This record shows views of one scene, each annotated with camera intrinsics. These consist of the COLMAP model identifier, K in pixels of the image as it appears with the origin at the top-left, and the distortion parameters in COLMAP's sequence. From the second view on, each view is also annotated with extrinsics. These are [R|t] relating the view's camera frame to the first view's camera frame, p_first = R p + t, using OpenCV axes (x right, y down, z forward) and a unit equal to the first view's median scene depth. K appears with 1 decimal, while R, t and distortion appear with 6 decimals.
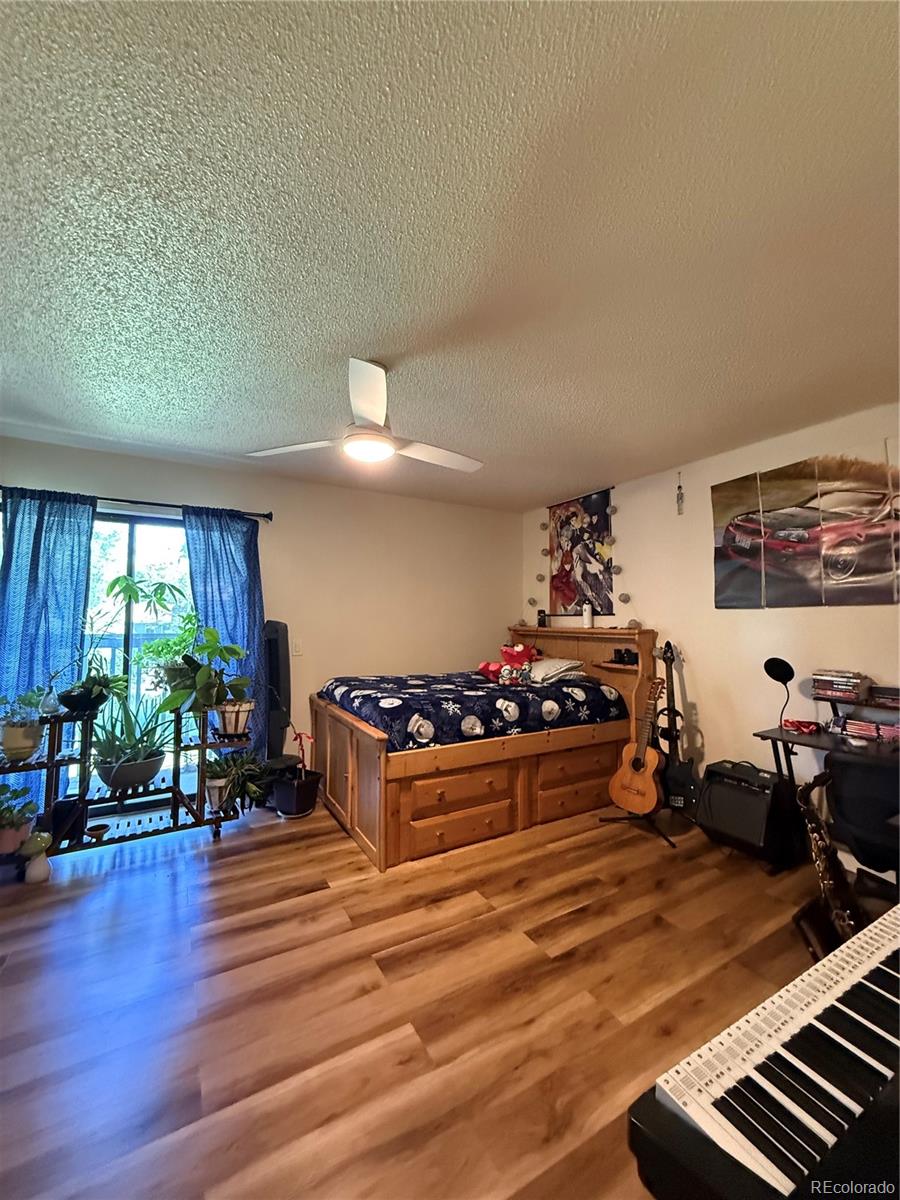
lens RADIAL K [[478.2, 0, 449.6], [0, 478.2, 596.5], [0, 0, 1]] dist [-0.004881, 0.001614]
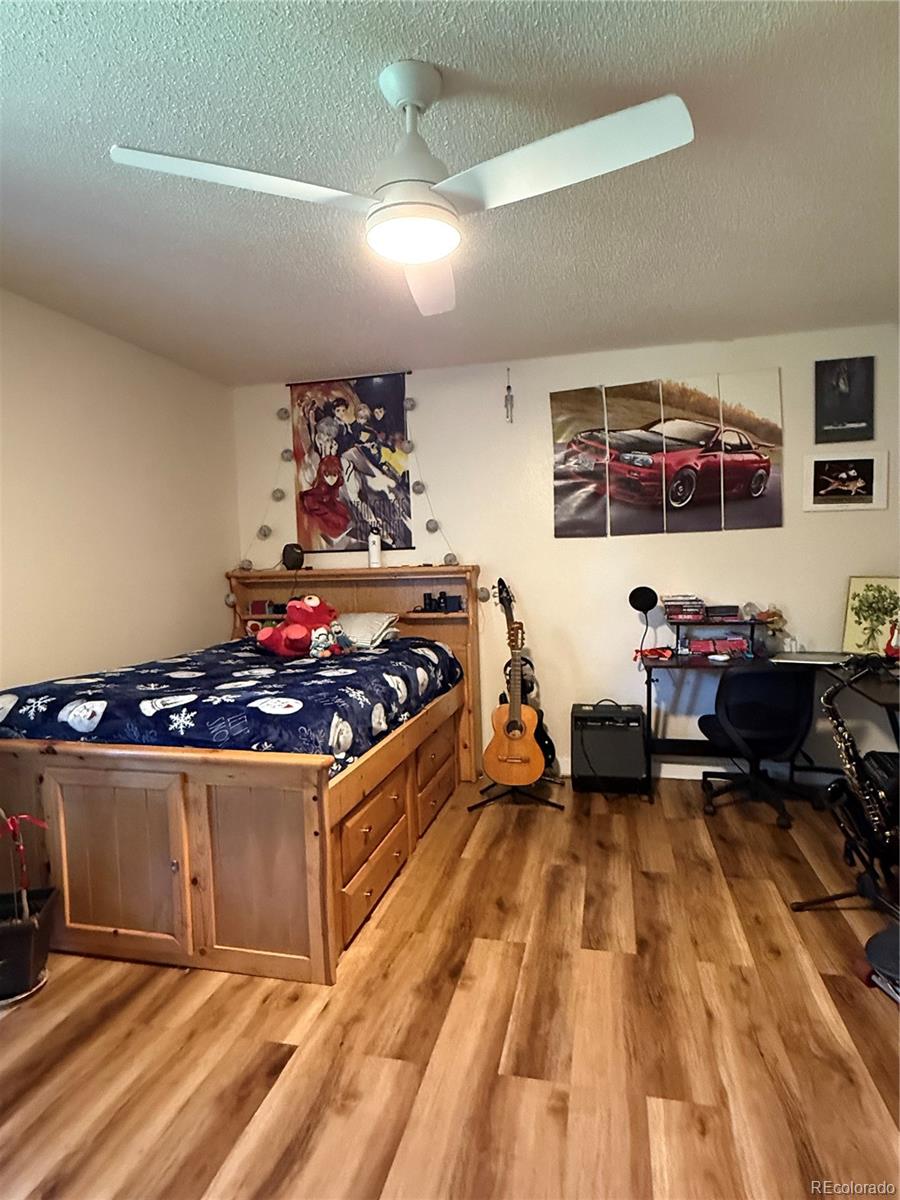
lens RADIAL K [[690.4, 0, 448.9], [0, 690.4, 599.8], [0, 0, 1]] dist [-0.006843, 0.002229]
pose [[0.683518, -0.067283, 0.726826, -0.544234], [-0.002805, 0.995493, 0.094791, 0.021619], [-0.729928, -0.066830, 0.680249, 0.302064]]
